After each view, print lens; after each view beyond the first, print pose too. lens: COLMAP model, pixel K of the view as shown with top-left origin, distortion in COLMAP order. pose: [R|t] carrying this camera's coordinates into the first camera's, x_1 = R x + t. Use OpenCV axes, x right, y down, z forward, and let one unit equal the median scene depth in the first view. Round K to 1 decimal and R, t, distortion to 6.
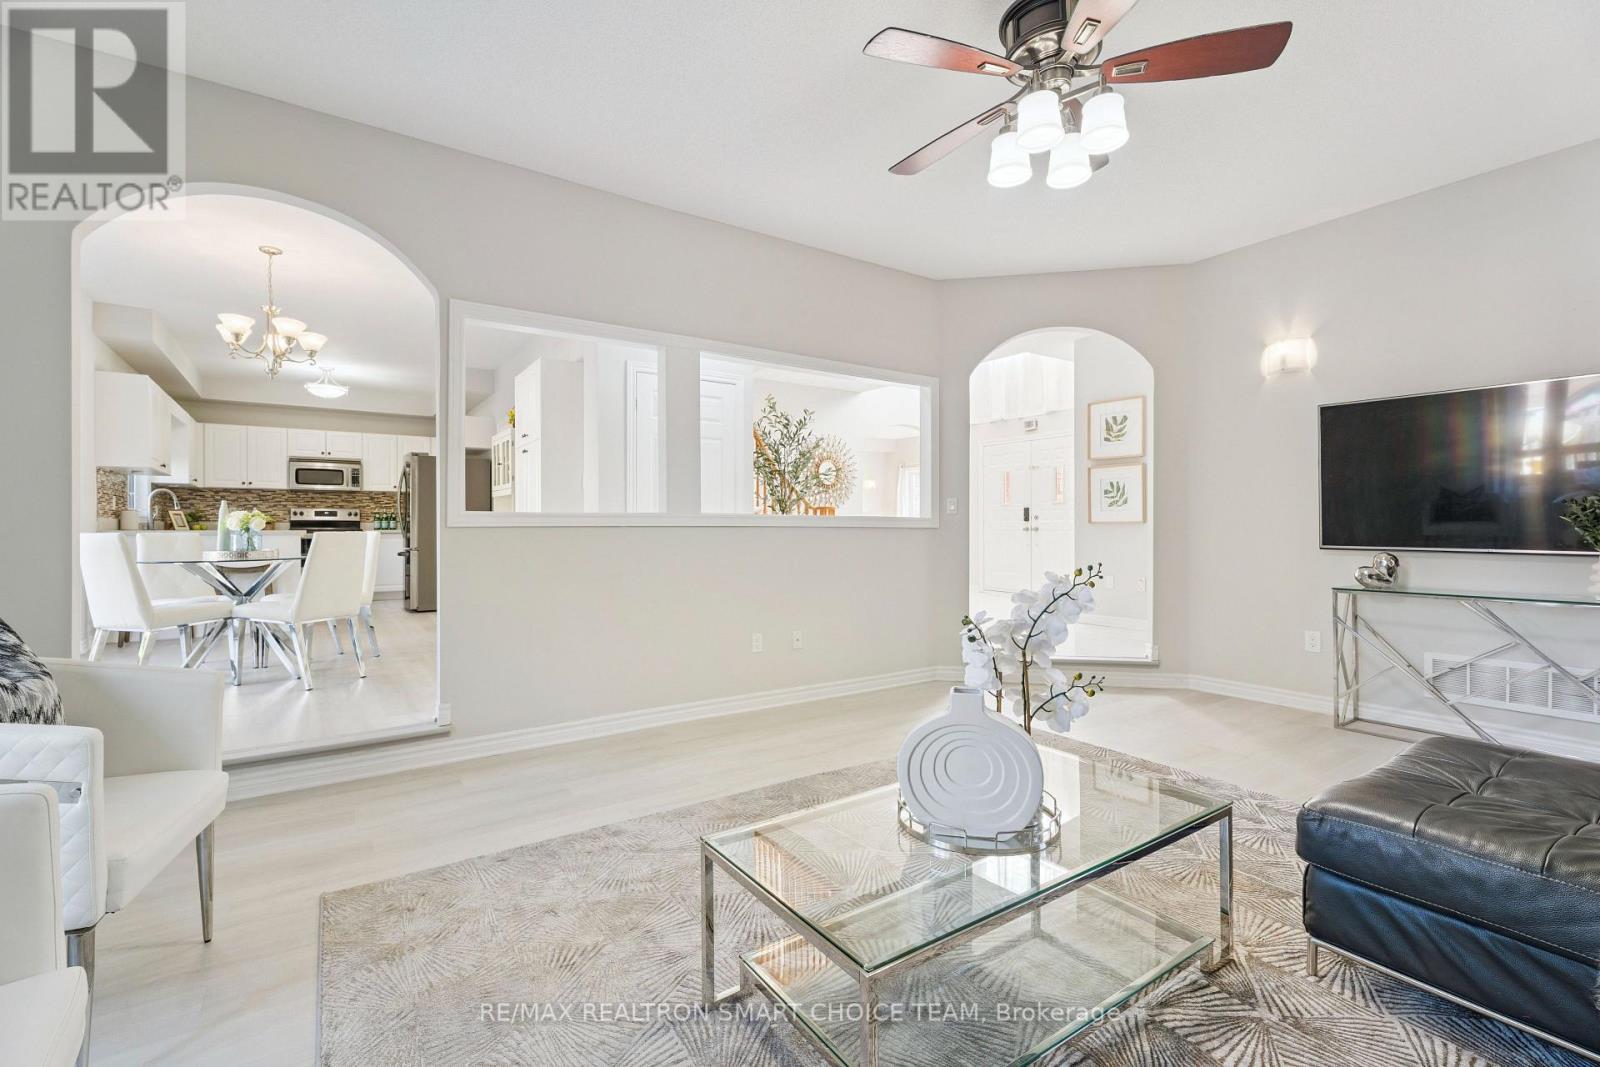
lens RADIAL K [[704.0, 0, 801.7], [0, 704.0, 526.4], [0, 0, 1]] dist [0.000300, 0.000479]
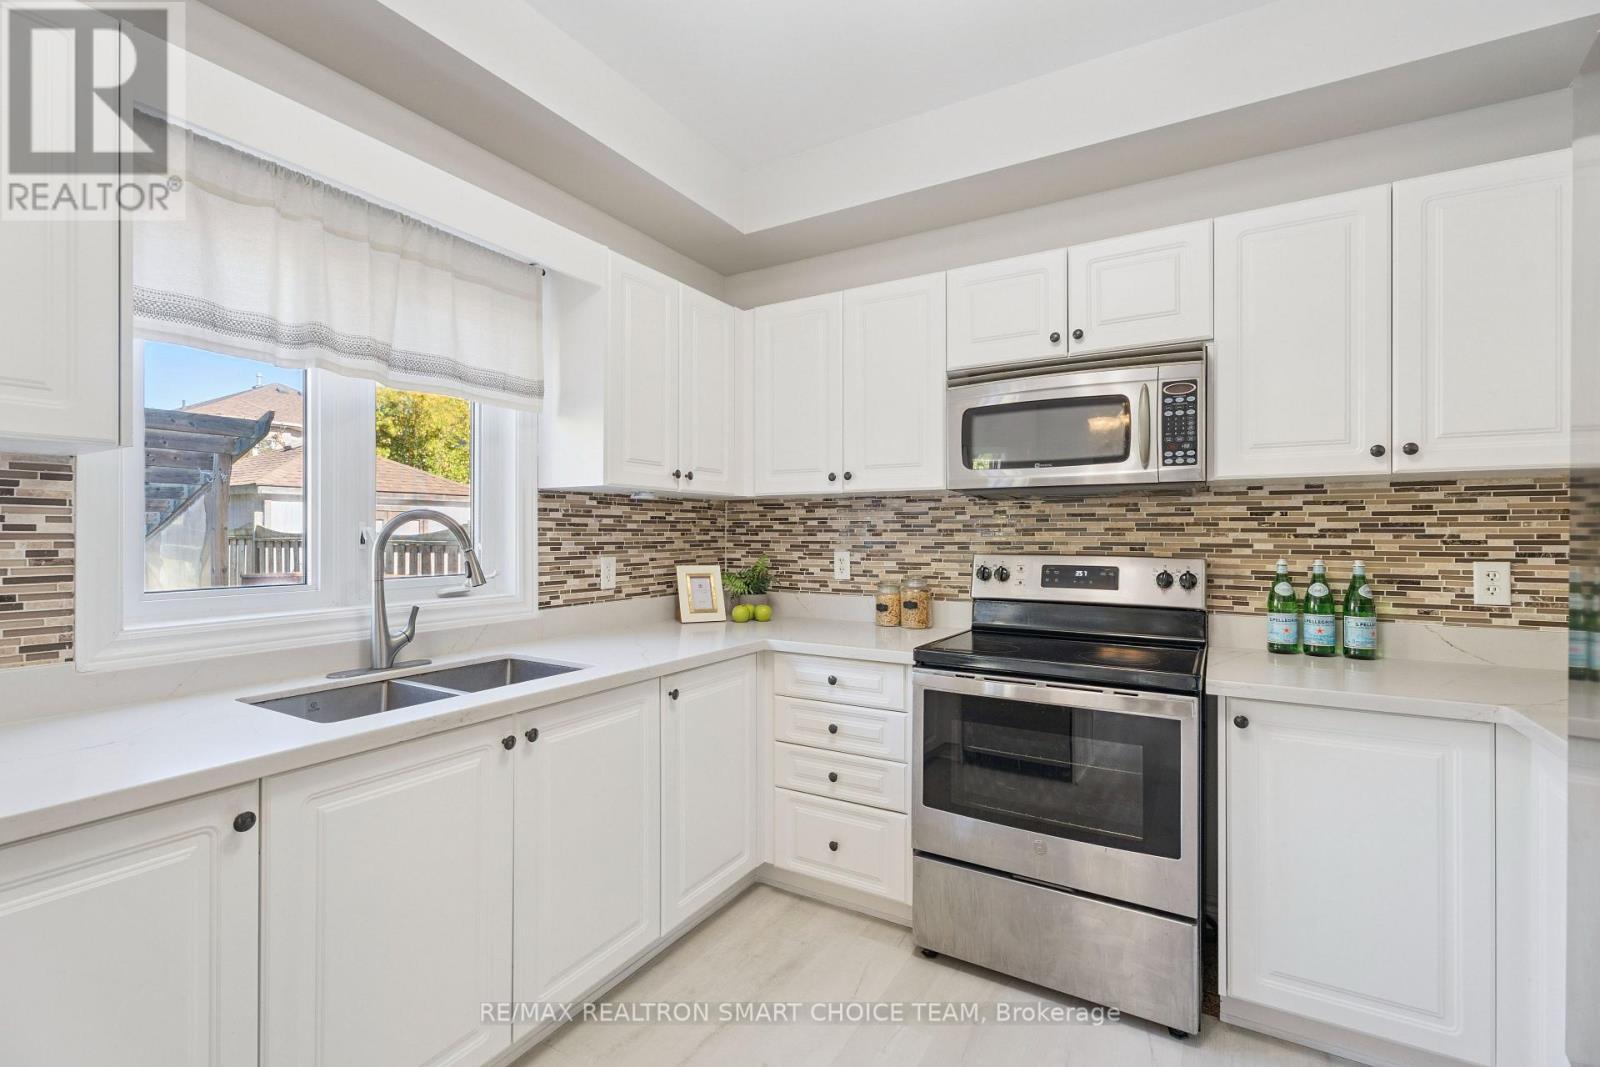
lens RADIAL K [[704.0, 0, 801.7], [0, 704.0, 526.4], [0, 0, 1]] dist [0.000300, 0.000479]
pose [[0.419924, -0.004078, -0.907550, -0.489651], [0.002390, 0.999991, -0.003388, -0.036642], [0.907556, -0.000746, 0.419930, 0.810021]]
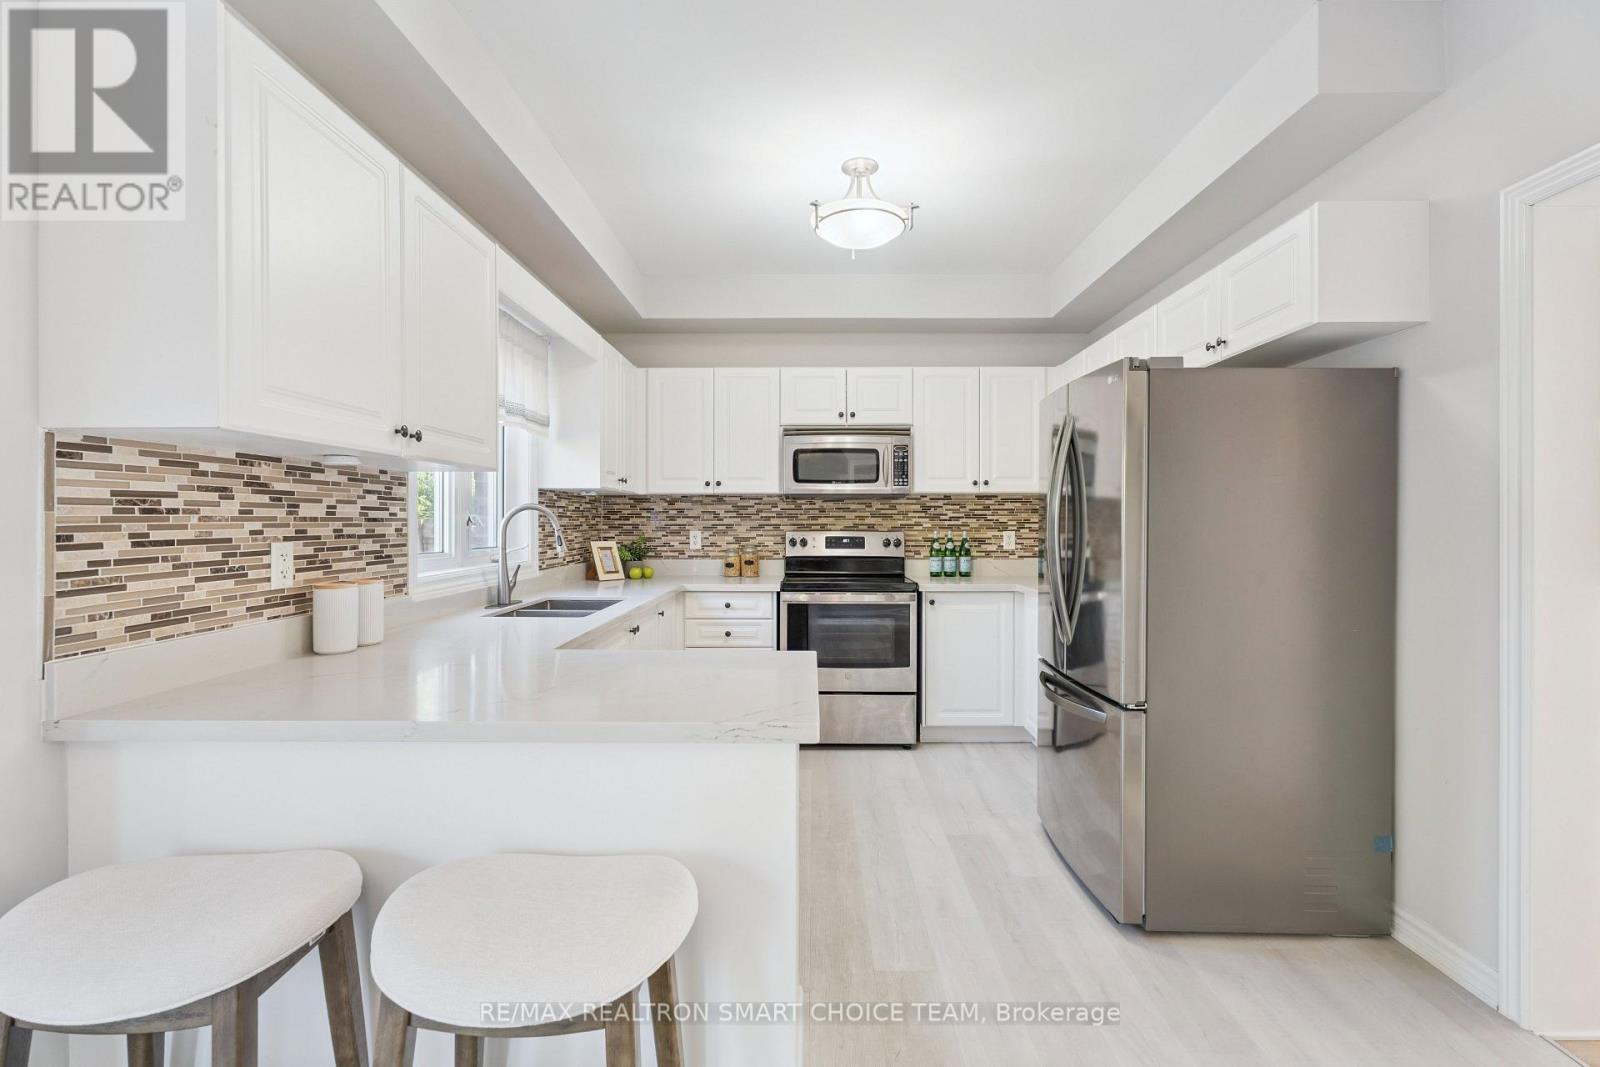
lens RADIAL K [[709.2, 0, 804.3], [0, 709.2, 511.9], [0, 0, 1]] dist [-0.000719, 0.000080]
pose [[0.820314, -0.001945, -0.571910, -0.428401], [-0.000833, 0.999989, -0.004595, -0.037201], [0.571913, 0.004246, 0.820304, 0.596434]]
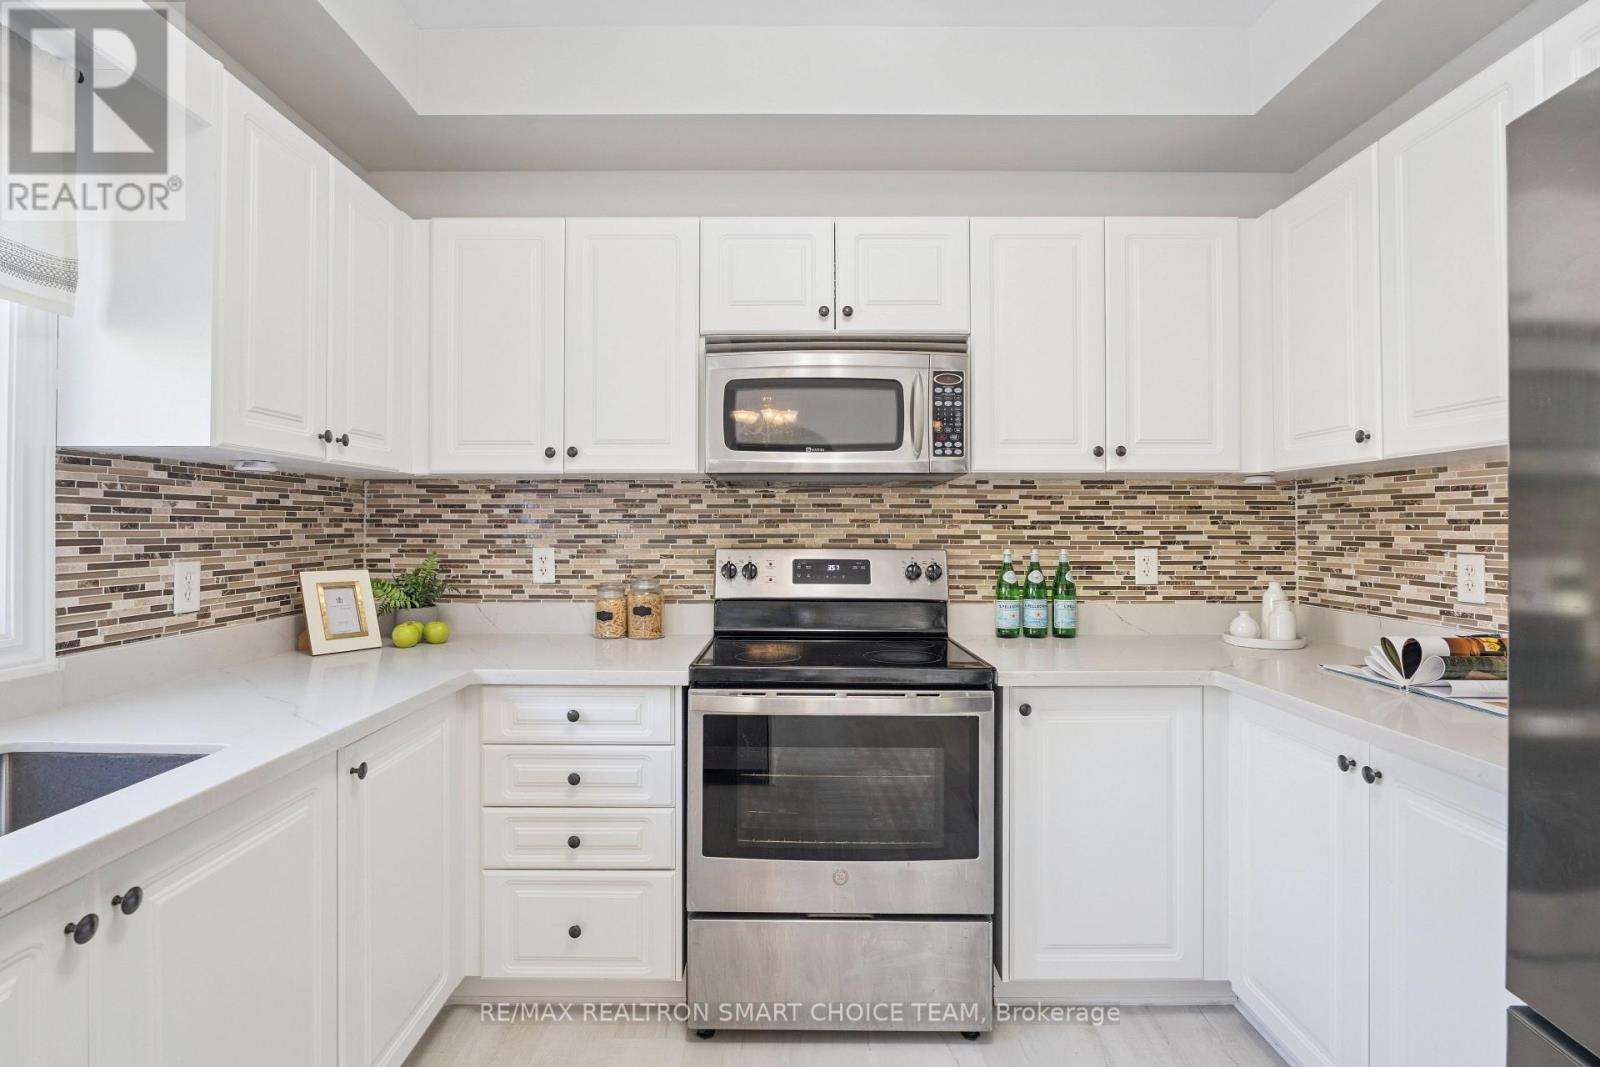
lens RADIAL K [[736.0, 0, 778.0], [0, 736.0, 514.8], [0, 0, 1]] dist [-0.010277, -0.000090]
pose [[0.816840, -0.003241, -0.576856, -0.551849], [-0.001615, 0.999967, -0.007905, -0.036153], [0.576863, 0.007389, 0.816808, 0.792645]]
